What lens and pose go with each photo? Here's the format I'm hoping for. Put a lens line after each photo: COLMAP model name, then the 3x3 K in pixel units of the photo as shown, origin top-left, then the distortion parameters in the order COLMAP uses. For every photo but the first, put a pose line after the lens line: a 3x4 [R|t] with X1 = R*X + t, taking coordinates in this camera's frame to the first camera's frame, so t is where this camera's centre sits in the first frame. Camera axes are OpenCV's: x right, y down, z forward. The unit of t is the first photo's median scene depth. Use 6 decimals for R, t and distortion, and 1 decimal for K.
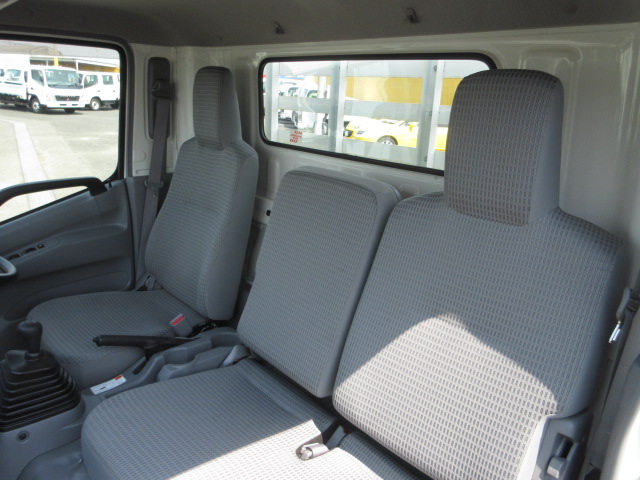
lens RADIAL K [[526.8, 0, 320.3], [0, 526.8, 239.3], [0, 0, 1]] dist [0.004407, 0.005206]
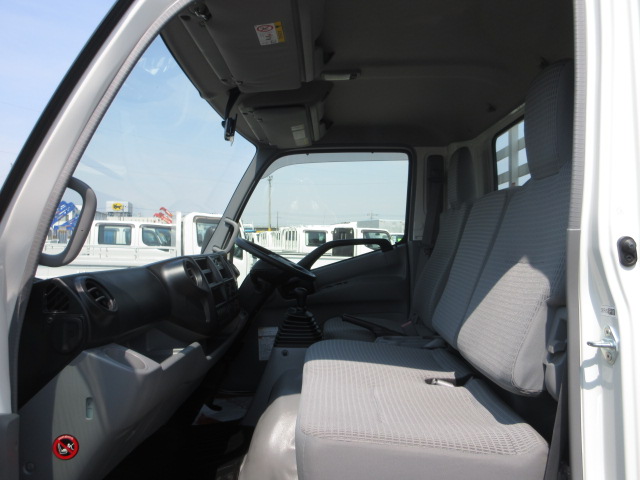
lens RADIAL K [[526.8, 0, 319.9], [0, 526.8, 240.4], [0, 0, 1]] dist [0.004407, 0.005206]
pose [[0.738935, -0.061678, -0.670947, 0.377508], [-0.144486, 0.958130, -0.247205, 0.250563], [0.658102, 0.279611, 0.699085, -0.100526]]
